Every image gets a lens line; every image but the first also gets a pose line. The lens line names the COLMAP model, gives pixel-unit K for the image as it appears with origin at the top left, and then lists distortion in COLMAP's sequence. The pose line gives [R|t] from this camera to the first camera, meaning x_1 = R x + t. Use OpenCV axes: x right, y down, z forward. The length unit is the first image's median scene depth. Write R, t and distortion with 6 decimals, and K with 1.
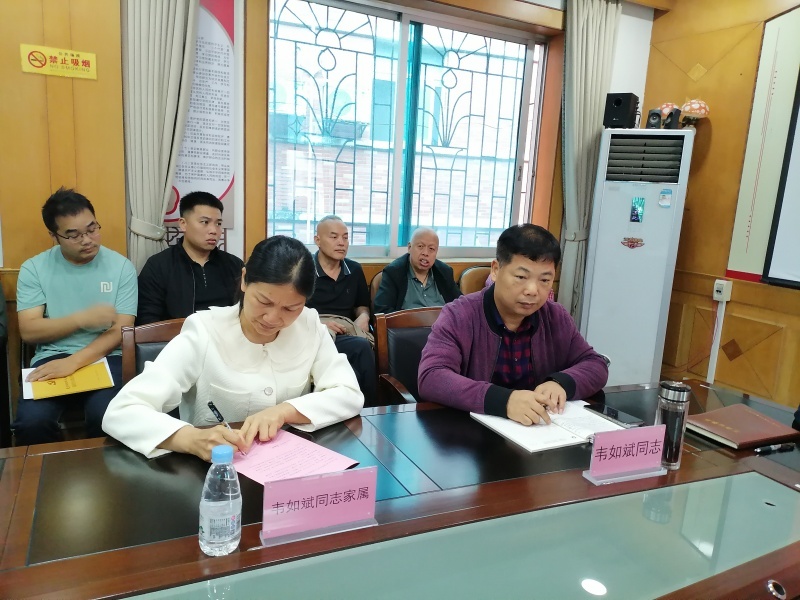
lens RADIAL K [[603.9, 0, 427.1], [0, 603.9, 297.0], [0, 0, 1]] dist [0.076359, -0.076985]
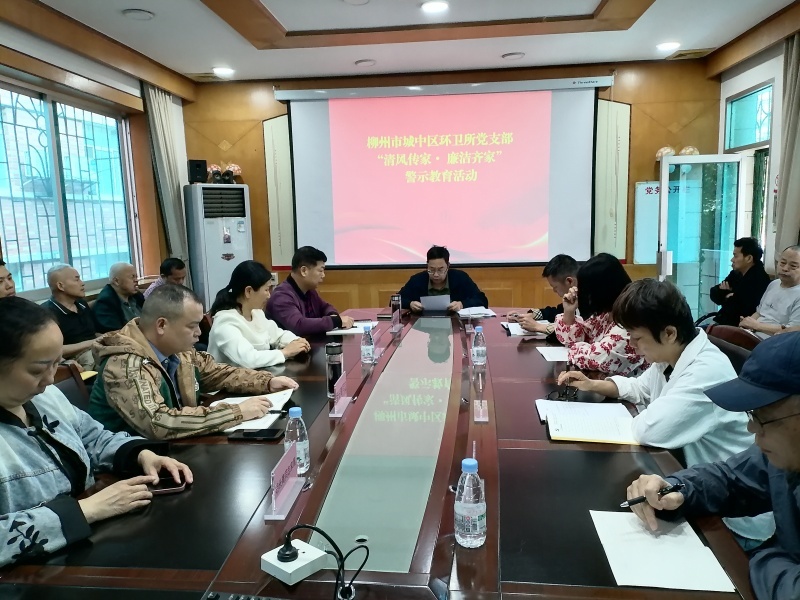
lens RADIAL K [[603.9, 0, 401.8], [0, 603.9, 299.4], [0, 0, 1]] dist [0.076359, -0.076985]
pose [[0.534205, -0.184562, 0.824962, -0.717449], [0.197856, 0.976068, 0.090246, -0.034494], [-0.821874, 0.115014, 0.557937, -0.209234]]
